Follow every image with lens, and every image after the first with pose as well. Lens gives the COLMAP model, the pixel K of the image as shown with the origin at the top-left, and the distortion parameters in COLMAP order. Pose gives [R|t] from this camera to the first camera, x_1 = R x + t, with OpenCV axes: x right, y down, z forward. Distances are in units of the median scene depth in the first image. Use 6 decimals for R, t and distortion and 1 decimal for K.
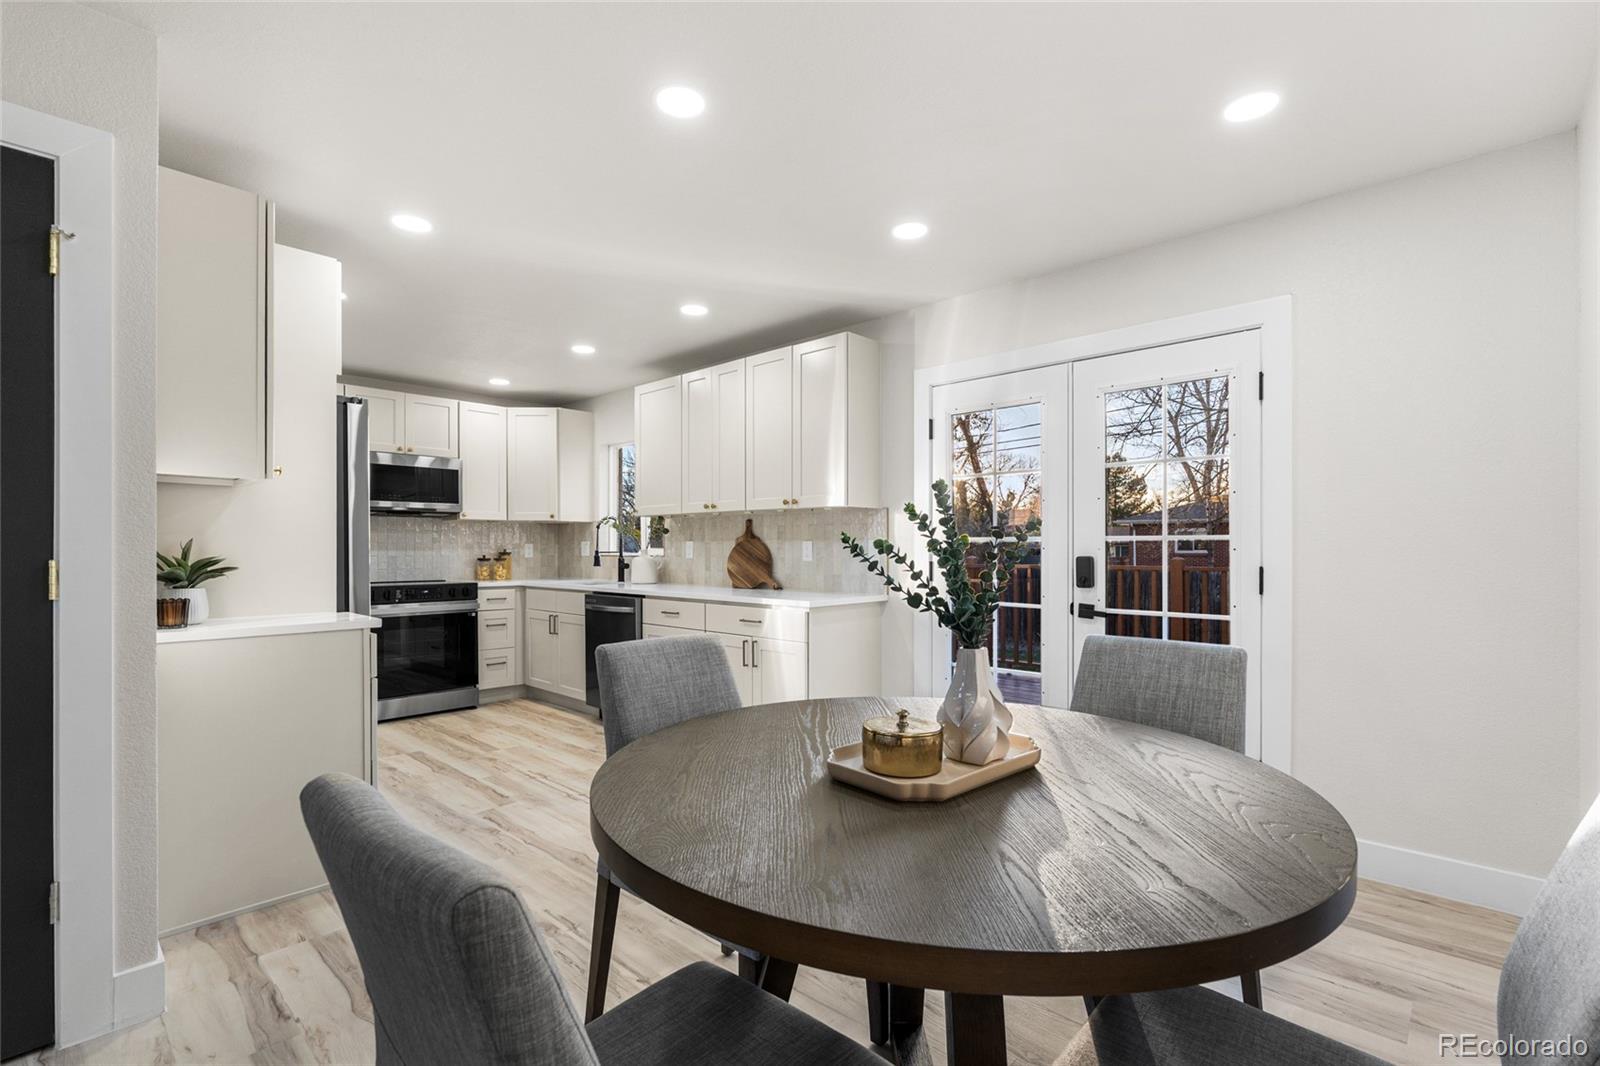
lens RADIAL K [[715.2, 0, 795.6], [0, 715.2, 552.7], [0, 0, 1]] dist [-0.002500, -0.000092]
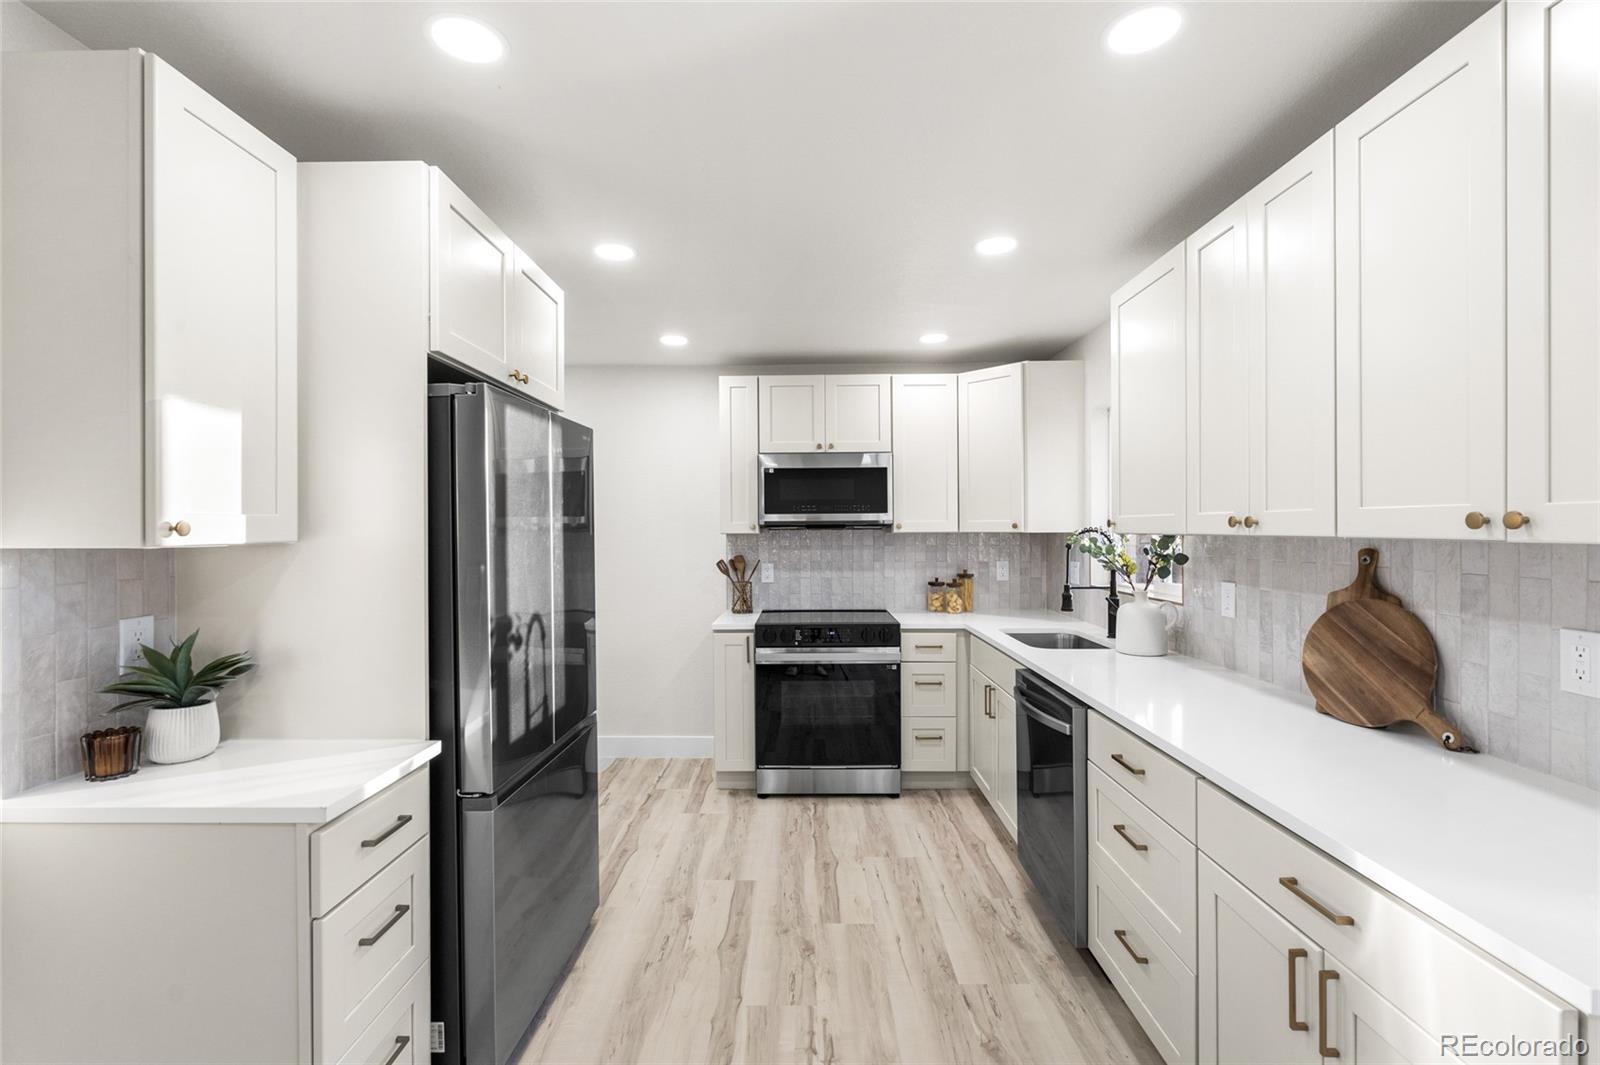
lens RADIAL K [[710.4, 0, 795.6], [0, 710.4, 534.4], [0, 0, 1]] dist [-0.000181, 0.000273]
pose [[0.677080, 0.002193, -0.735906, 0.009987], [0.001219, 0.999991, 0.004101, -0.051500], [0.735909, -0.003674, 0.677071, 0.447076]]
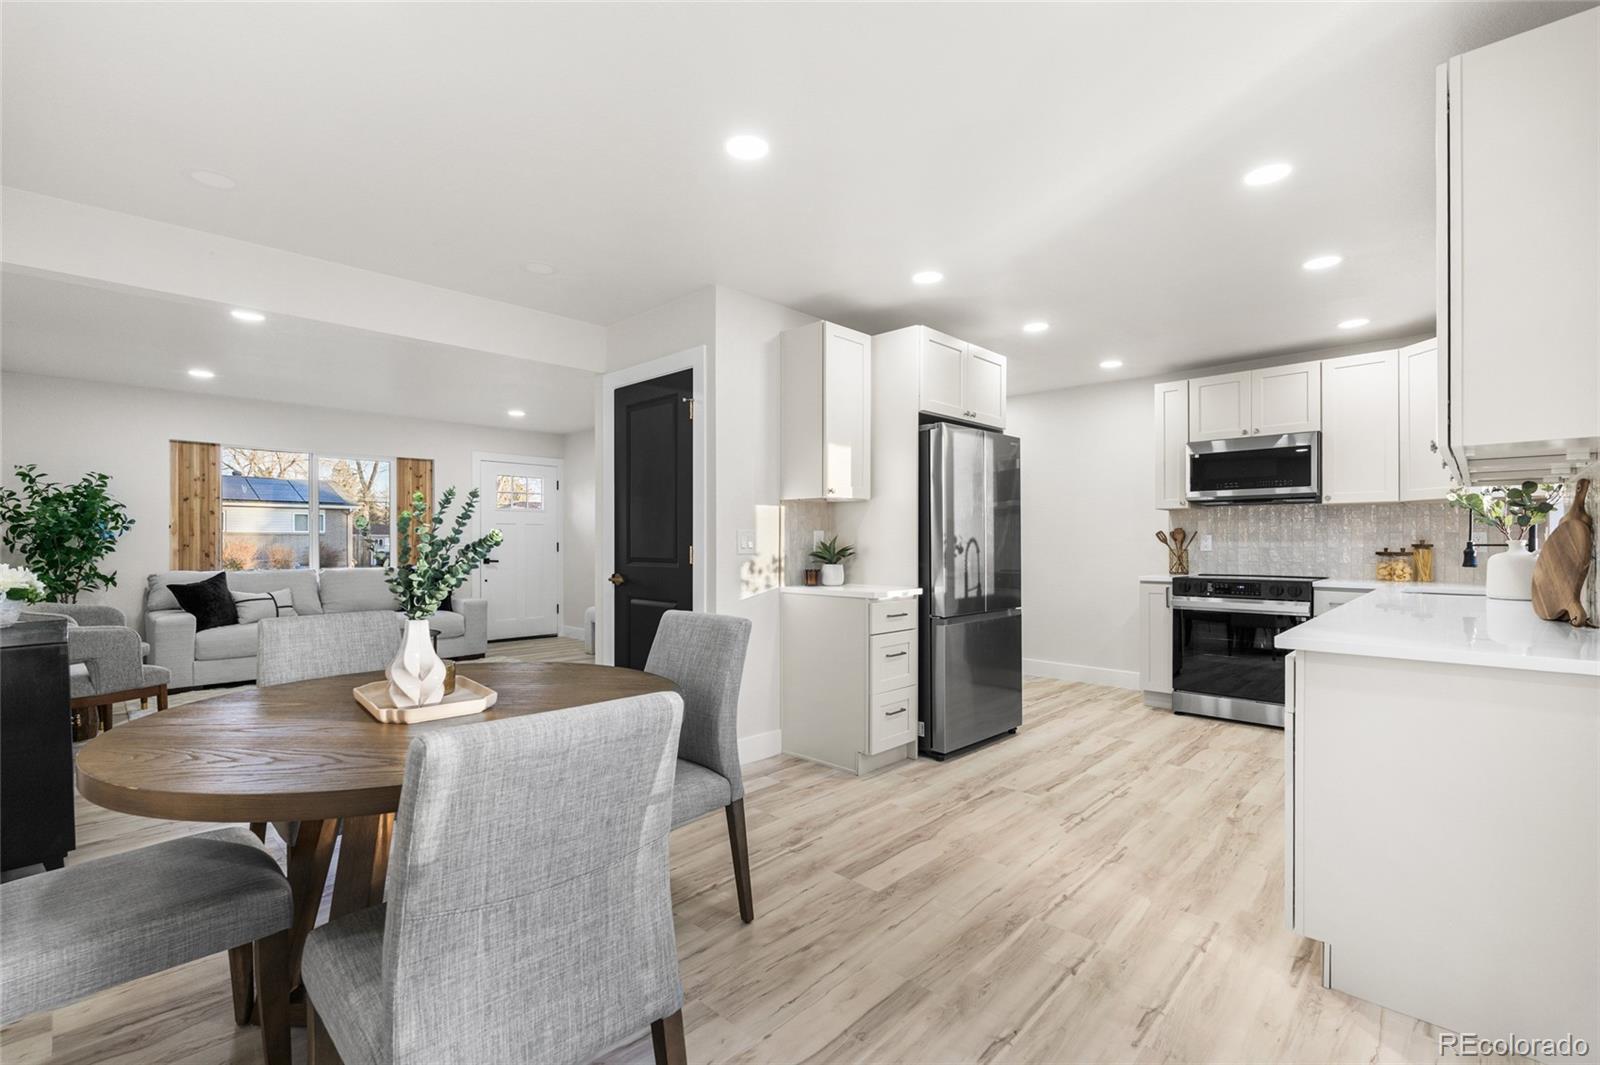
lens RADIAL K [[718.2, 0, 802.6], [0, 718.2, 542.5], [0, 0, 1]] dist [-0.001081, -0.000154]
pose [[-0.008111, 0.001764, -0.999966, 0.387261], [-0.002946, 0.999994, 0.001788, -0.002102], [0.999963, 0.002960, -0.008106, 0.433592]]
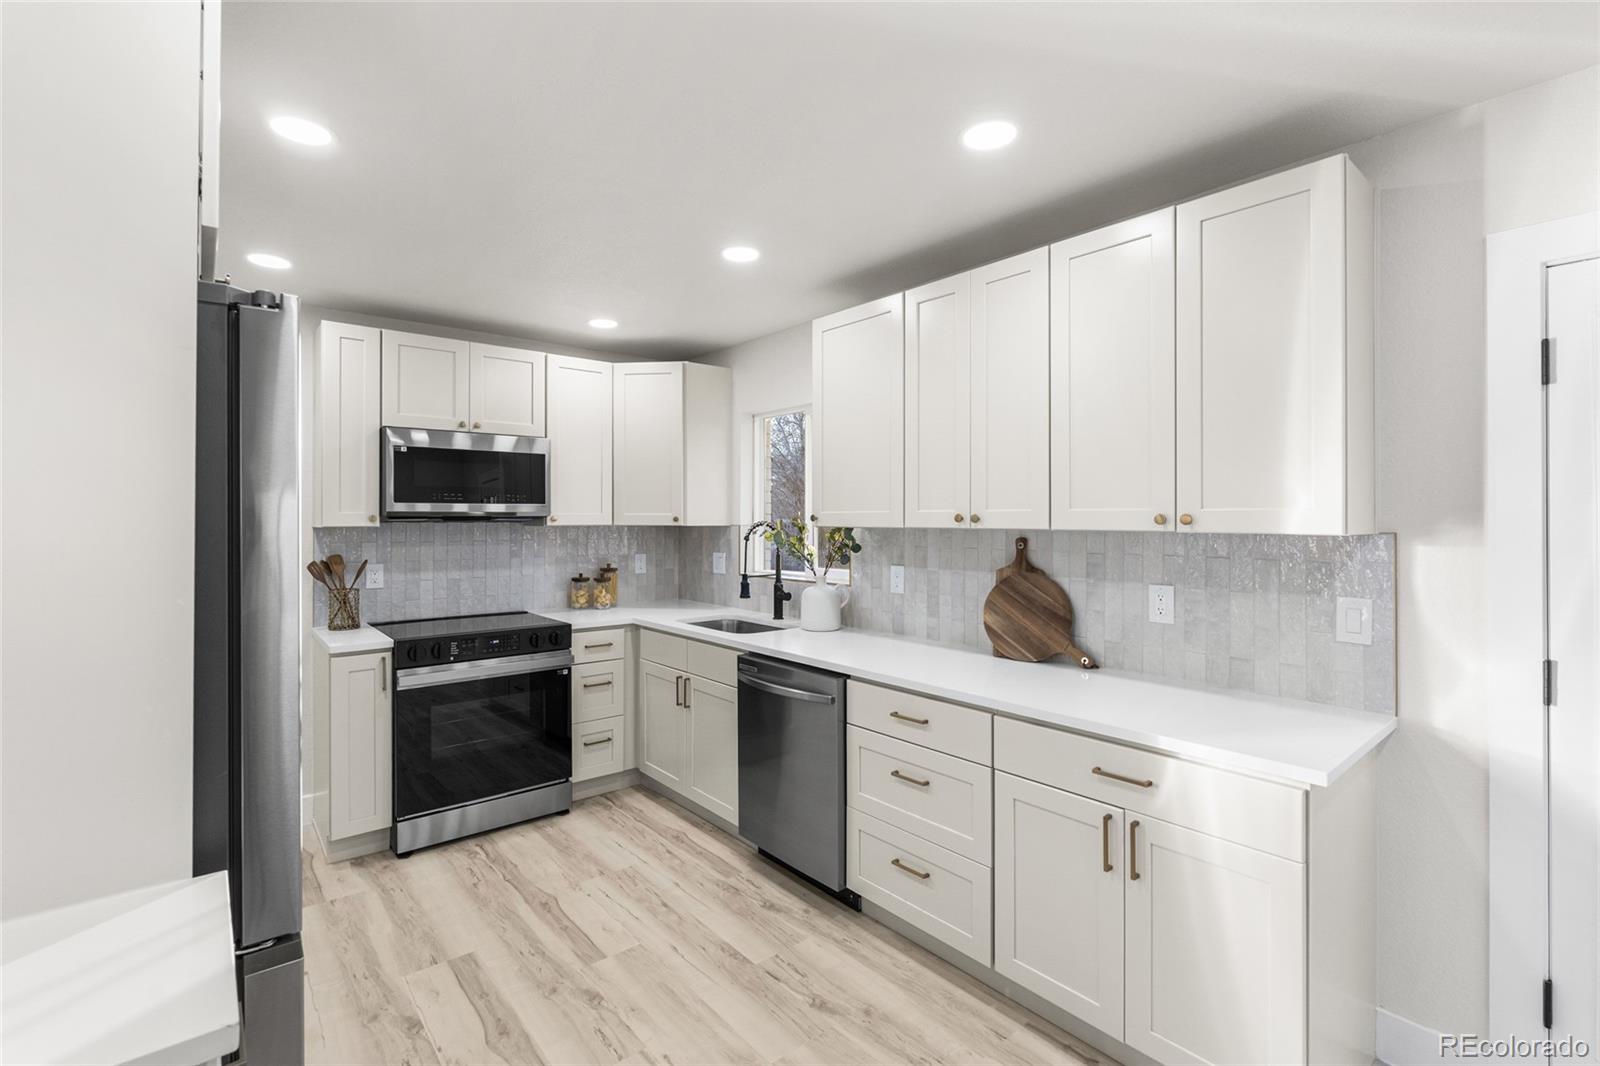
lens RADIAL K [[715.1, 0, 797.0], [0, 715.1, 521.1], [0, 0, 1]] dist [-0.005745, 0.000003]
pose [[0.993170, 0.001317, -0.116673, -0.161638], [-0.001931, 0.999985, -0.005152, -0.051410], [0.116664, 0.005342, 0.993157, 0.370112]]
